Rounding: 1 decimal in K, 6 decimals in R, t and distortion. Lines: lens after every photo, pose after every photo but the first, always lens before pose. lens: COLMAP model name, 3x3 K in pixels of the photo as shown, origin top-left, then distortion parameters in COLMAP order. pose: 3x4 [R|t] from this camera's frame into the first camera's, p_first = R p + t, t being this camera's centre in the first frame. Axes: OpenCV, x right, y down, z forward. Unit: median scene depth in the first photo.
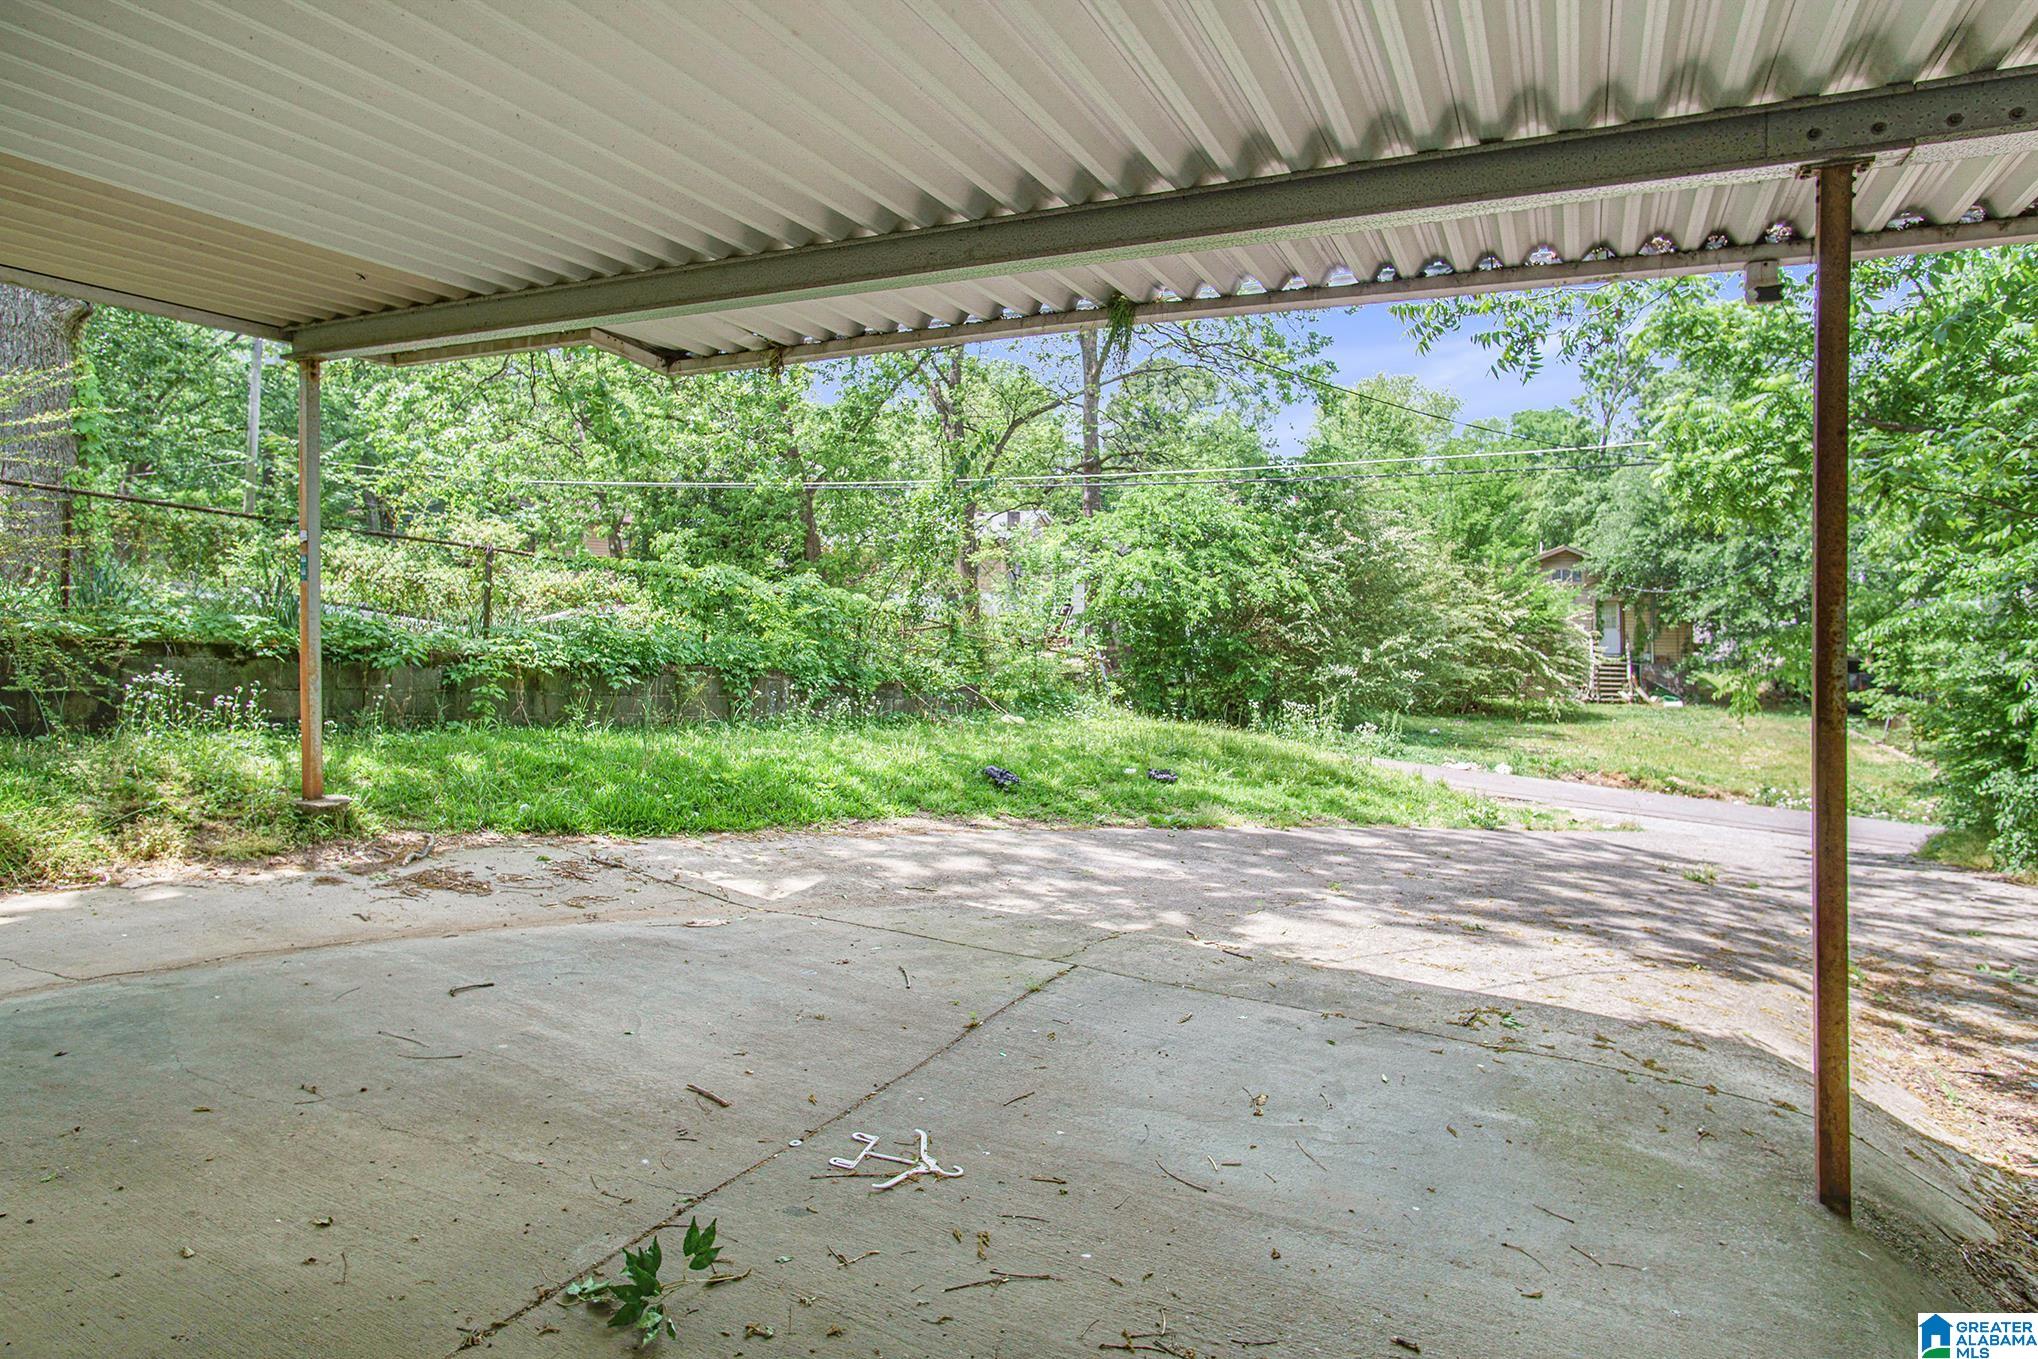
lens RADIAL K [[1110.7, 0, 1006.9], [0, 1110.7, 683.9], [0, 0, 1]] dist [-0.012373, 0.001364]
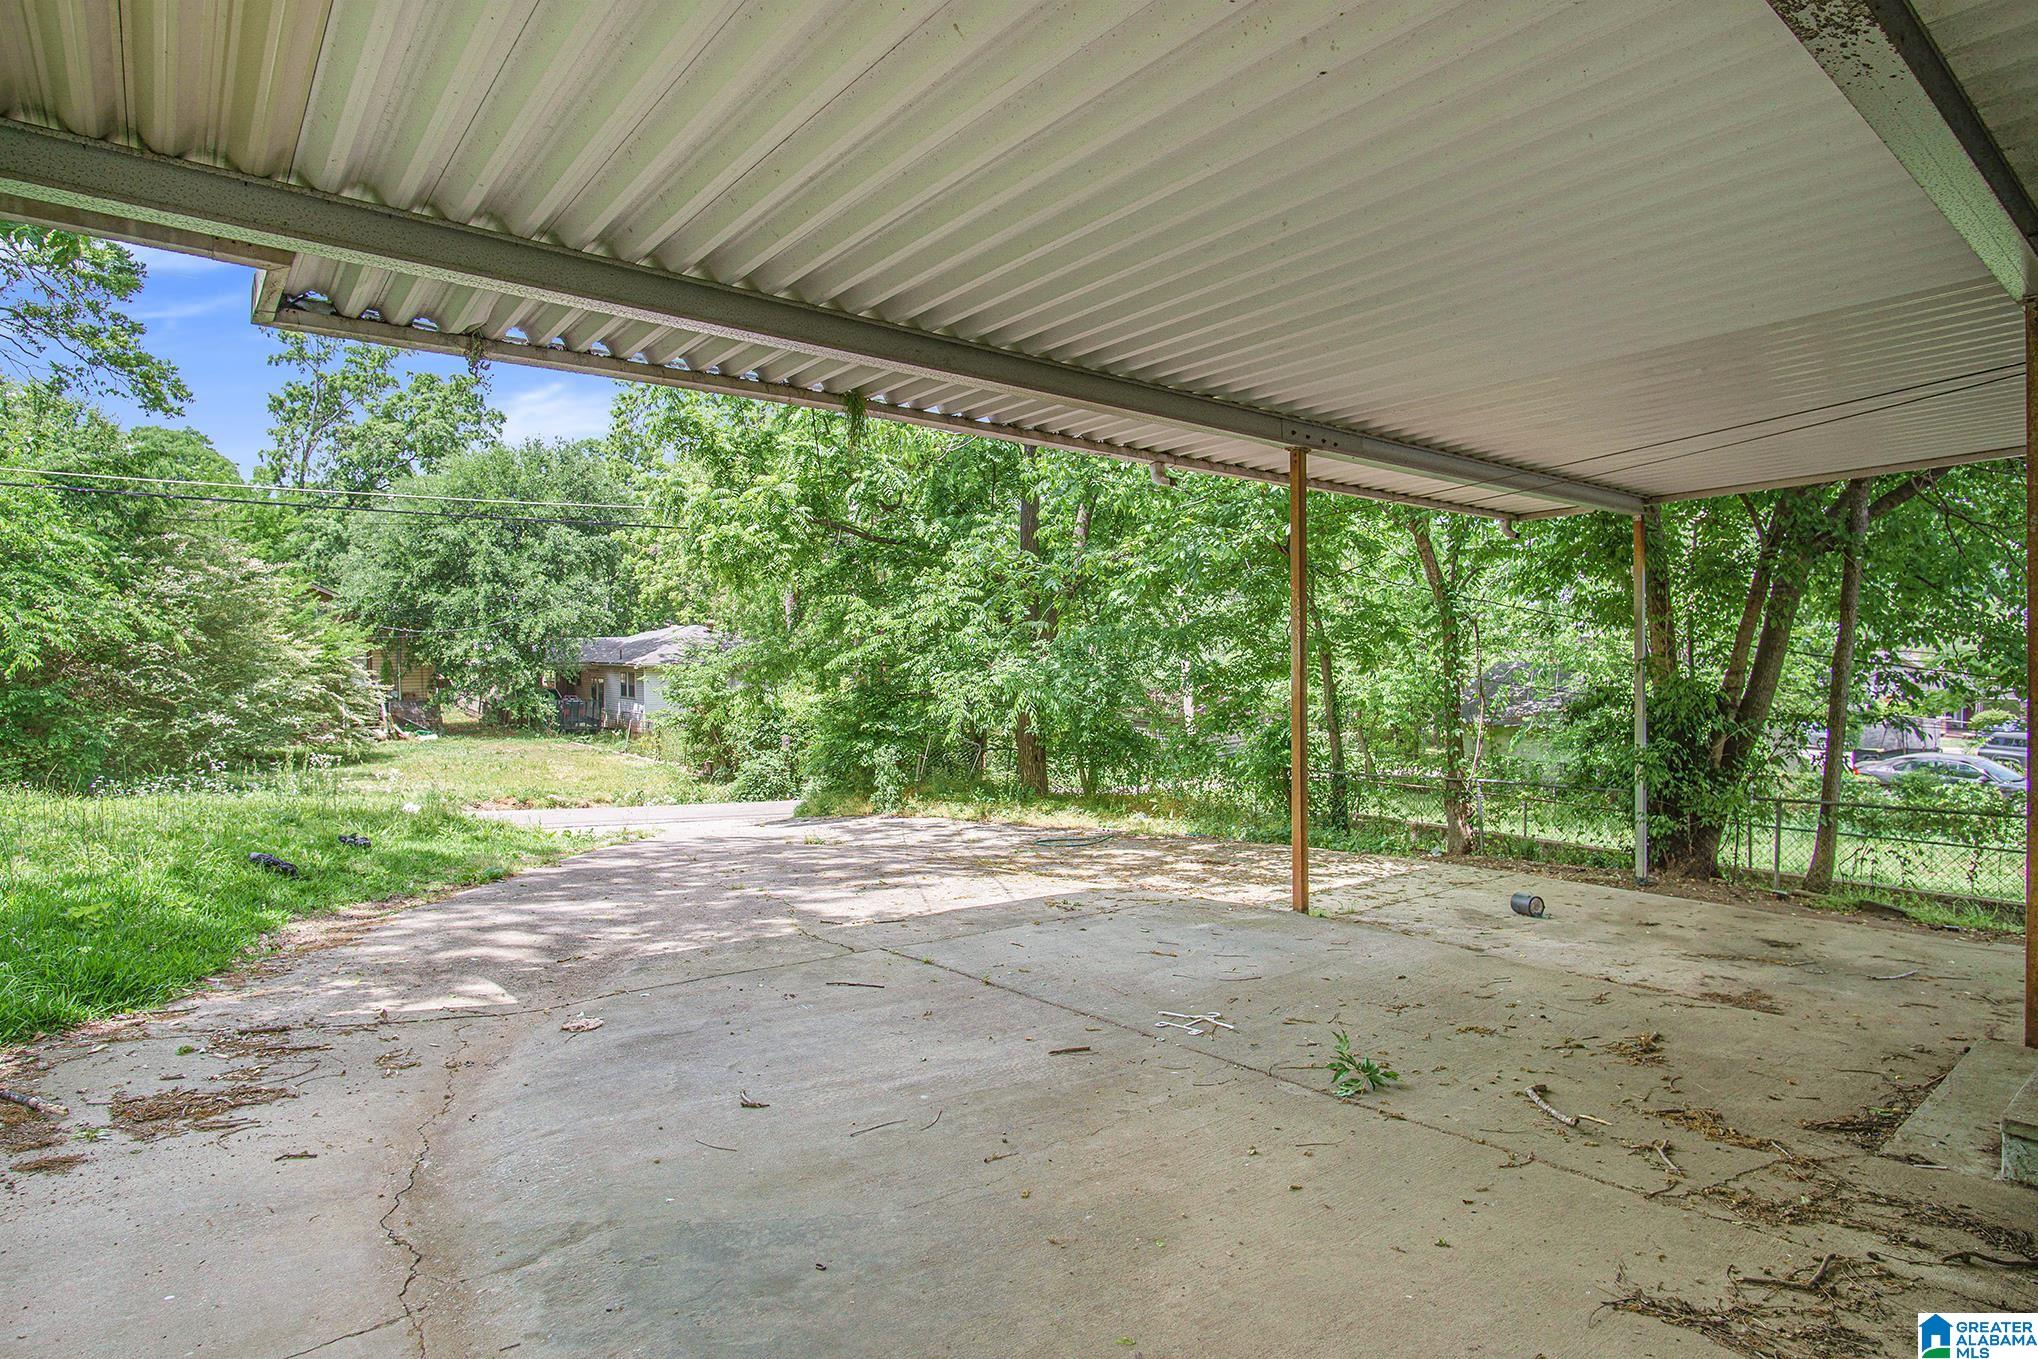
lens RADIAL K [[1110.7, 0, 1010.0], [0, 1110.7, 676.5], [0, 0, 1]] dist [-0.012373, 0.001364]
pose [[0.413447, -0.029397, 0.910054, -0.805716], [0.067474, 0.997720, 0.001575, -0.024158], [-0.908025, 0.060754, 0.414487, 0.310568]]
